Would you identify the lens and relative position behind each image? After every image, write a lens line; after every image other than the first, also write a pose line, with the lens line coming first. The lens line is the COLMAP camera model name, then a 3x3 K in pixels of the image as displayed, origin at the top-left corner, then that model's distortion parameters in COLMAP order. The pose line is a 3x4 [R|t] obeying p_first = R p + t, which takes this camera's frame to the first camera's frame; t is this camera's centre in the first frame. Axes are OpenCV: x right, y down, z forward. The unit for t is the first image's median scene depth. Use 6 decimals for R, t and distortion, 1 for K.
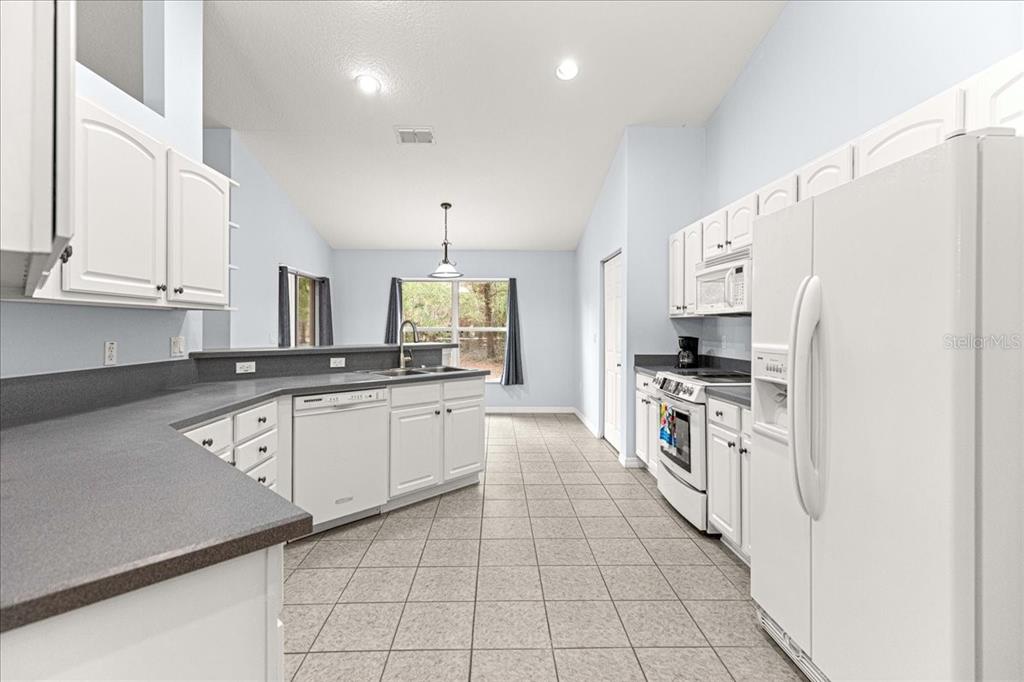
lens RADIAL K [[465.4, 0, 506.4], [0, 465.4, 326.3], [0, 0, 1]] dist [0.002422, -0.000207]
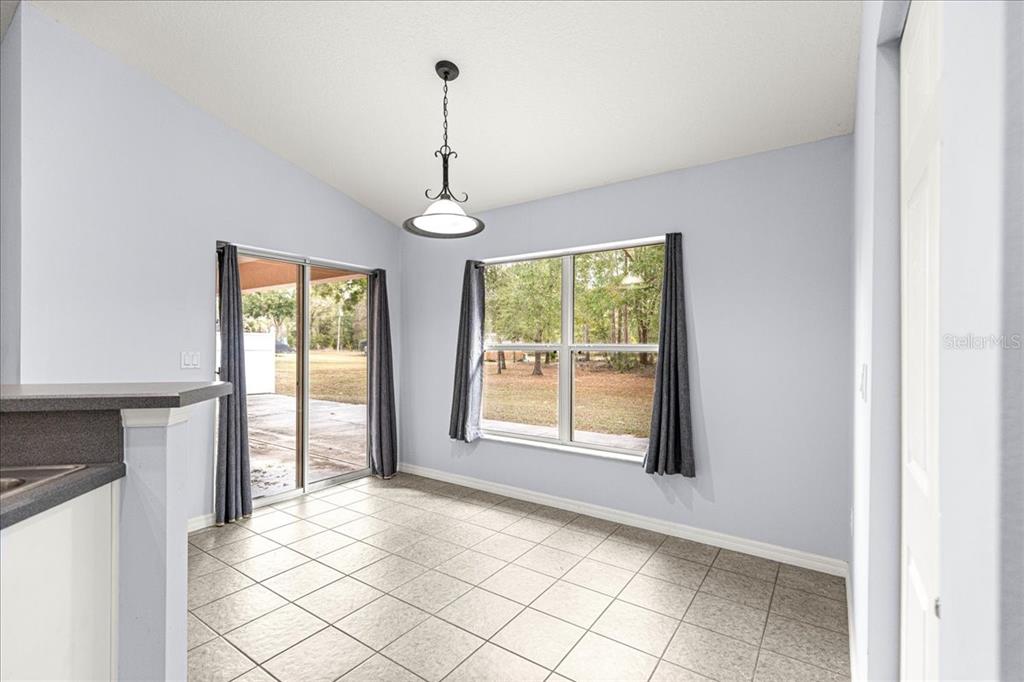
lens RADIAL K [[463.7, 0, 508.2], [0, 463.7, 345.4], [0, 0, 1]] dist [0.002327, 0.000229]
pose [[0.808096, 0.004662, -0.589033, 0.290512], [-0.002871, 0.999988, 0.003976, 0.003557], [0.589044, -0.001522, 0.808099, 1.086620]]
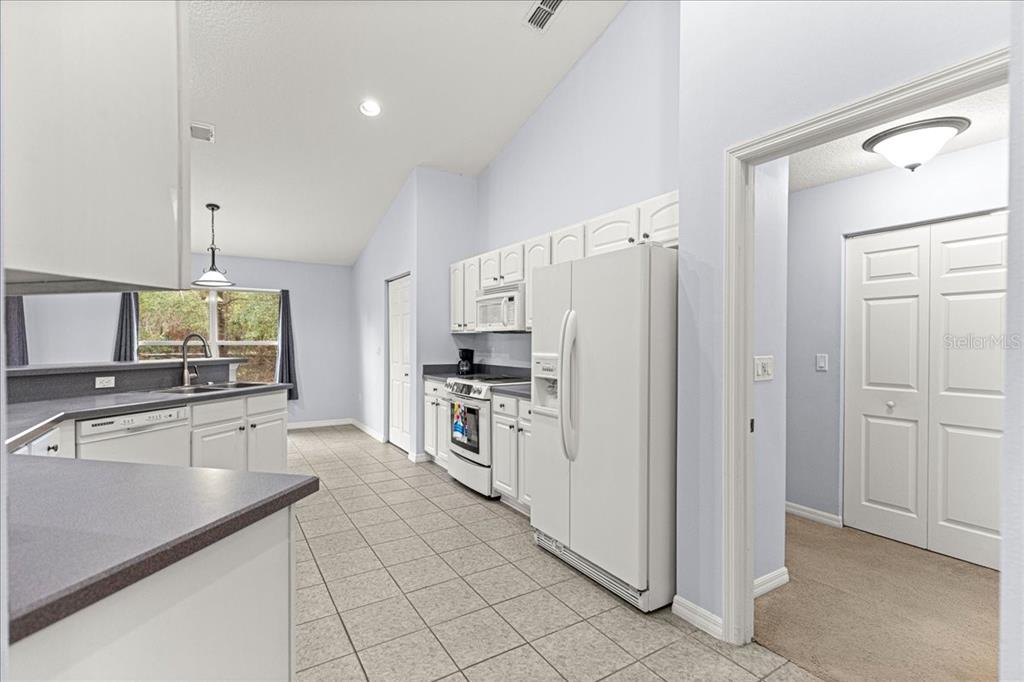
lens RADIAL K [[463.7, 0, 508.2], [0, 463.7, 345.4], [0, 0, 1]] dist [0.002327, 0.000229]
pose [[0.859028, -0.004181, 0.511912, -0.161026], [-0.002326, 0.999924, 0.012071, -0.002551], [-0.511924, -0.011560, 0.858953, -0.121373]]
